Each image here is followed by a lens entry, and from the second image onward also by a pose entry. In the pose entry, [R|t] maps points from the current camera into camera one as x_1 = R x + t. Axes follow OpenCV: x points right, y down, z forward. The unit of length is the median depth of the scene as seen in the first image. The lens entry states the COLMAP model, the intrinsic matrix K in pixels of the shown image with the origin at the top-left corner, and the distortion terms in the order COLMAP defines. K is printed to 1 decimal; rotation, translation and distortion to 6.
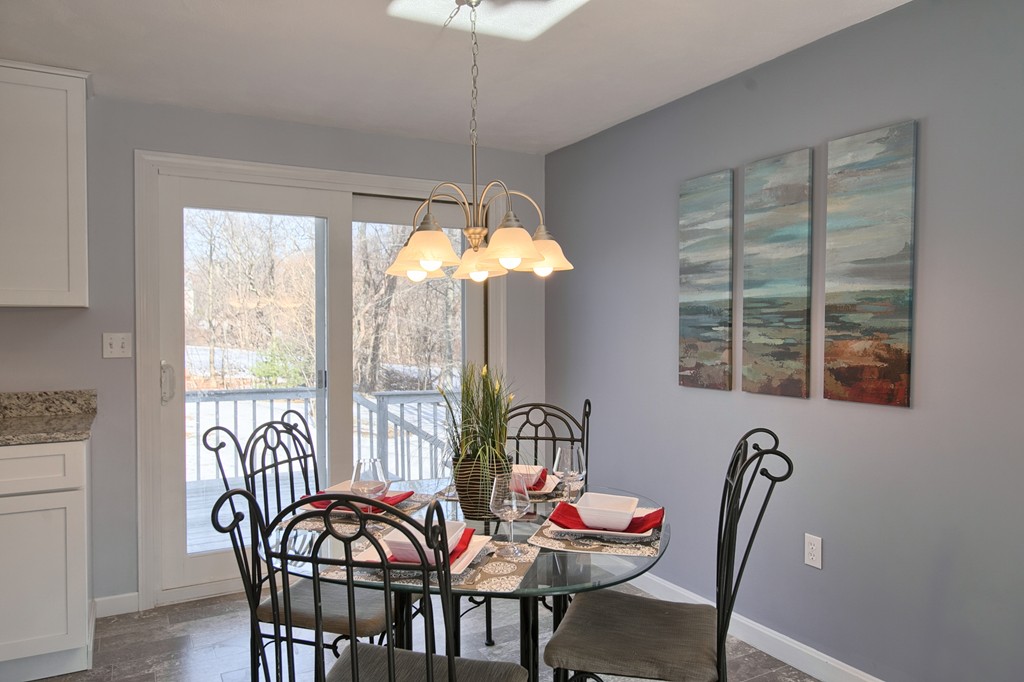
lens RADIAL K [[702.4, 0, 506.1], [0, 702.4, 338.2], [0, 0, 1]] dist [-0.005154, -0.001728]
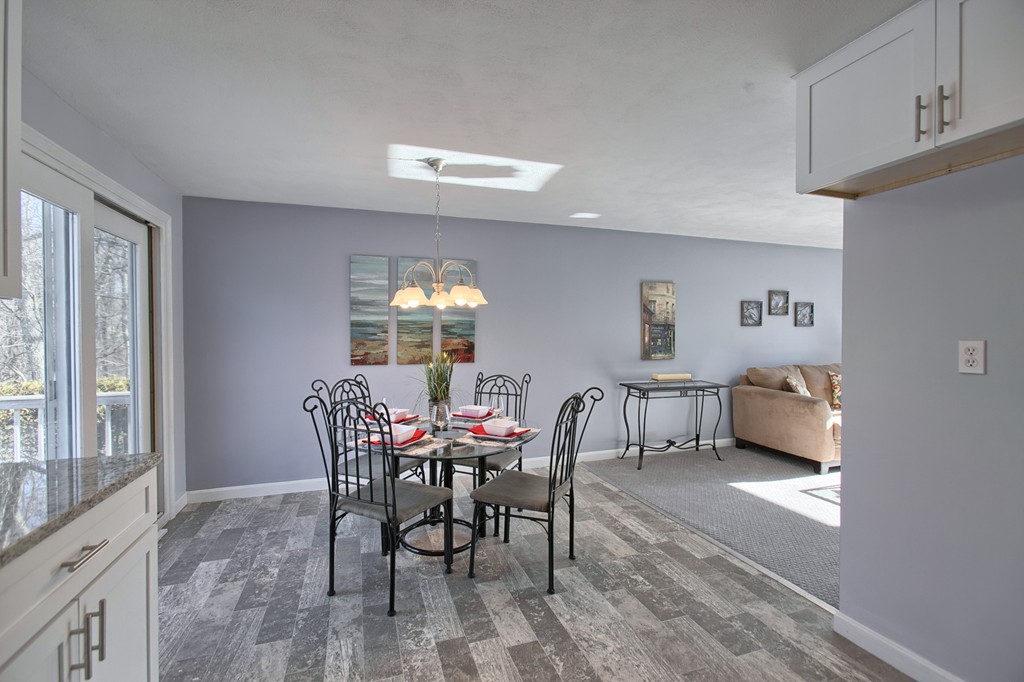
lens RADIAL K [[454.9, 0, 516.0], [0, 454.9, 336.1], [0, 0, 1]] dist [-0.016879, 0.007487]
pose [[0.155559, -0.001008, 0.987826, -0.971087], [0.015276, 0.999882, -0.001385, -0.001459], [-0.987708, 0.015306, 0.155557, 0.446743]]
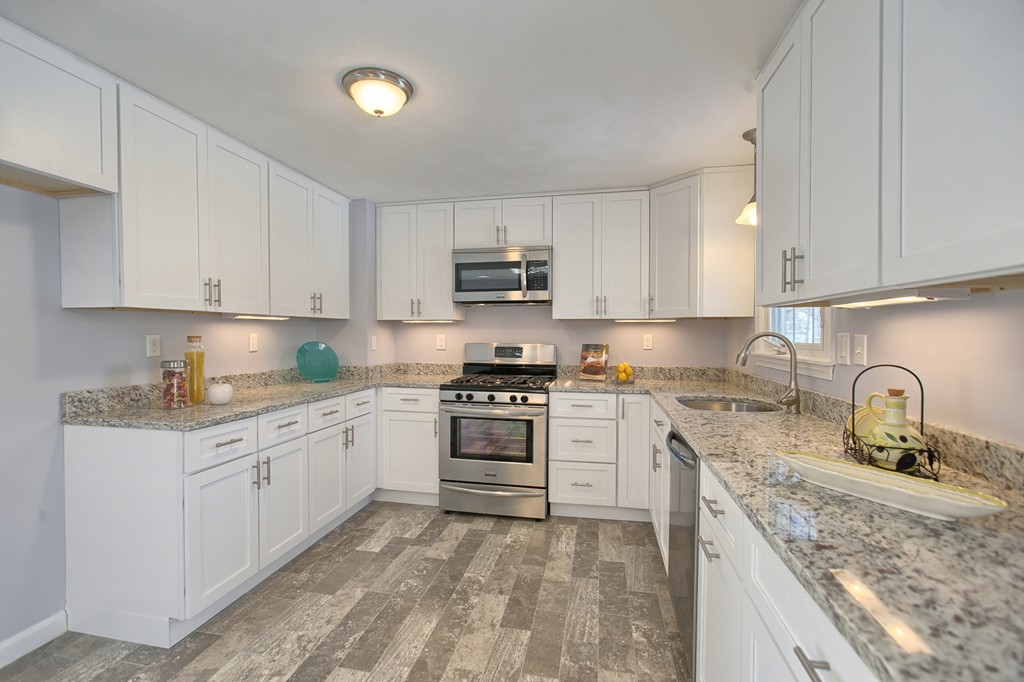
lens RADIAL K [[454.9, 0, 506.7], [0, 454.9, 340.5], [0, 0, 1]] dist [-0.016879, 0.007487]
pose [[-0.643921, 0.014666, -0.764951, -0.079650], [-0.009575, 0.999583, 0.027224, -0.006034], [0.765032, 0.024855, -0.643512, 0.558112]]
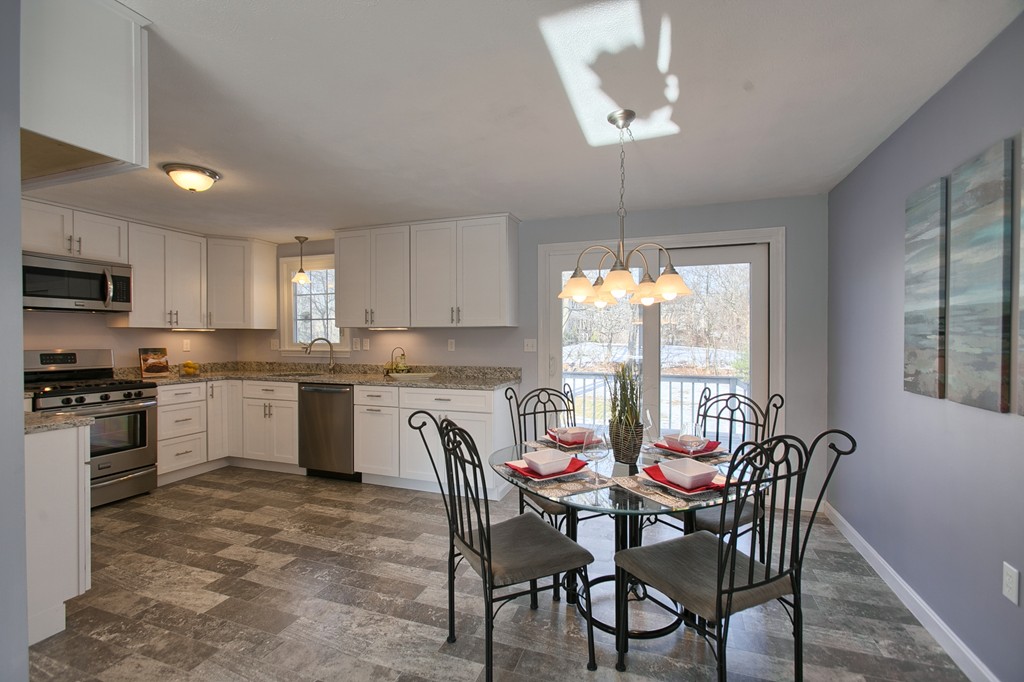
lens RADIAL K [[454.9, 0, 512.3], [0, 454.9, 341.2], [0, 0, 1]] dist [-0.016879, 0.007487]
pose [[0.669100, 0.007387, -0.743135, 0.405382], [-0.009201, 0.999956, 0.001656, -0.003058], [0.743115, 0.005730, 0.669139, 0.122490]]
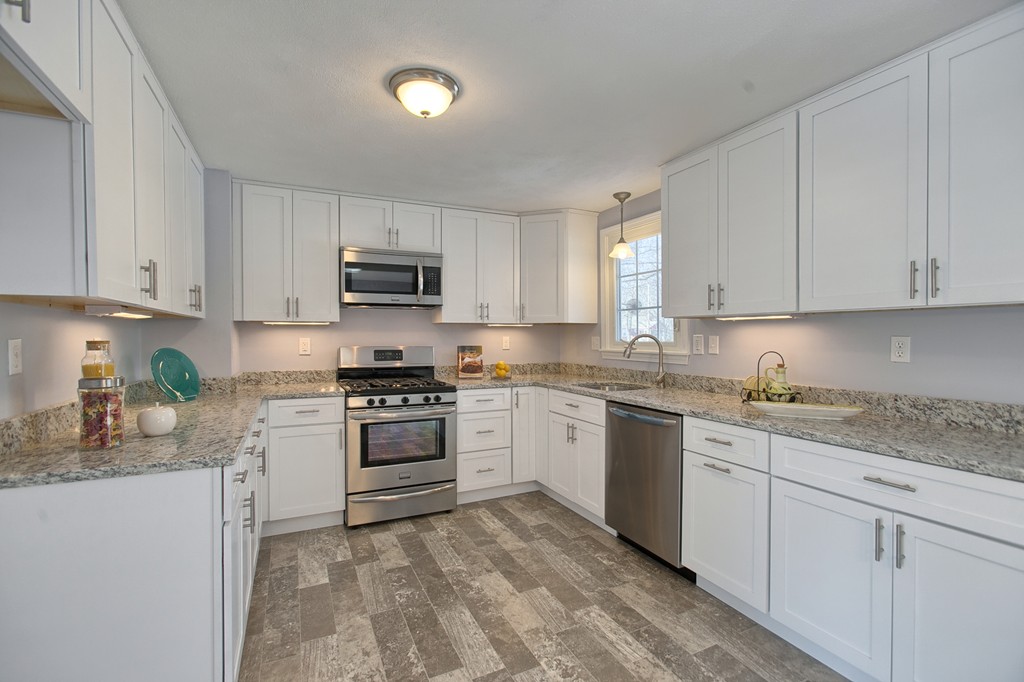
lens RADIAL K [[454.9, 0, 507.1], [0, 454.9, 343.0], [0, 0, 1]] dist [-0.016879, 0.007487]
pose [[-0.050433, 0.017211, -0.998579, 0.080382], [-0.010889, 0.999783, 0.017782, -0.001716], [0.998668, 0.011770, -0.050235, 0.300406]]
